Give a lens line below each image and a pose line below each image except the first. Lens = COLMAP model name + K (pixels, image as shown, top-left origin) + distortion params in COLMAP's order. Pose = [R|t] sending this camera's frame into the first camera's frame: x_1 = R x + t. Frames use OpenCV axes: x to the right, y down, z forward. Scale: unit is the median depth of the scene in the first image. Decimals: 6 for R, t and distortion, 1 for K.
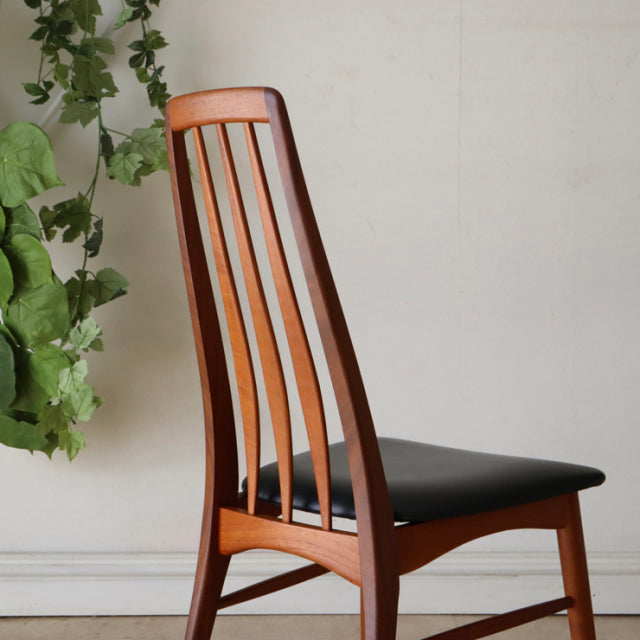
lens RADIAL K [[1423.6, 0, 333.1], [0, 1423.6, 329.4], [0, 0, 1]] dist [0.062312, 0.000000]
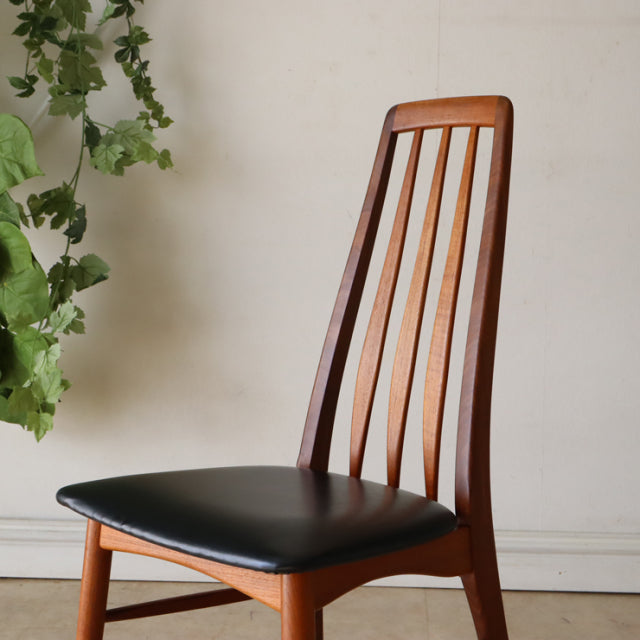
lens RADIAL K [[1224.2, 0, 323.2], [0, 1224.2, 327.0], [0, 0, 1]] dist [-0.005444, 0.000000]
pose [[0.997804, 0.015092, -0.064493, 0.071339], [-0.013441, 0.999573, 0.025959, -0.015305], [0.064857, -0.025035, 0.997580, 0.114388]]
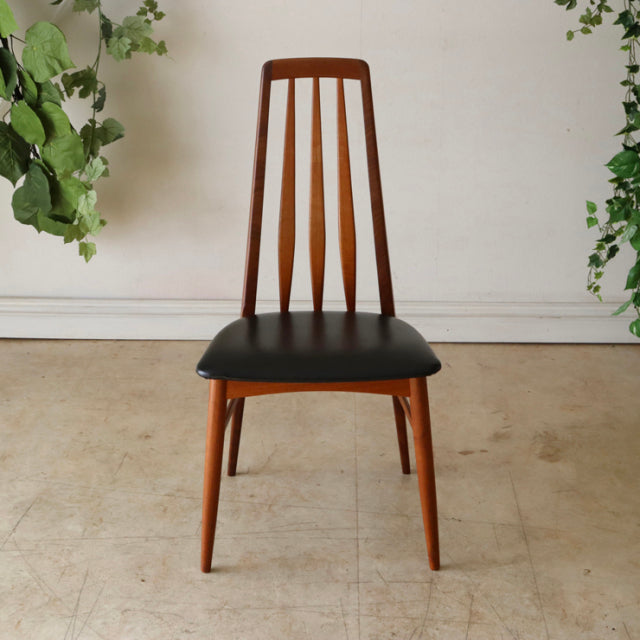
lens RADIAL K [[1158.0, 0, 319.0], [0, 1158.0, 321.7], [0, 0, 1]] dist [-0.014846, 0.000000]
pose [[0.999588, 0.012901, -0.025642, 0.086529], [-0.005251, 0.960420, 0.278505, -0.173310], [0.028220, -0.278255, 0.960093, -0.177596]]
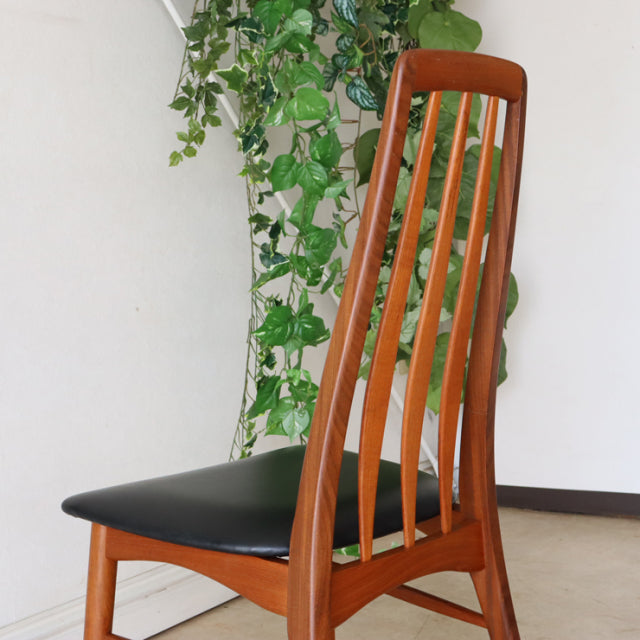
lens RADIAL K [[1158.0, 0, 319.3], [0, 1158.0, 325.2], [0, 0, 1]] dist [-0.014846, 0.000000]
pose [[0.560656, -0.086446, 0.823524, -0.311860], [0.097629, 0.994500, 0.037928, -0.032636], [-0.822273, 0.059135, 0.566012, 0.491419]]
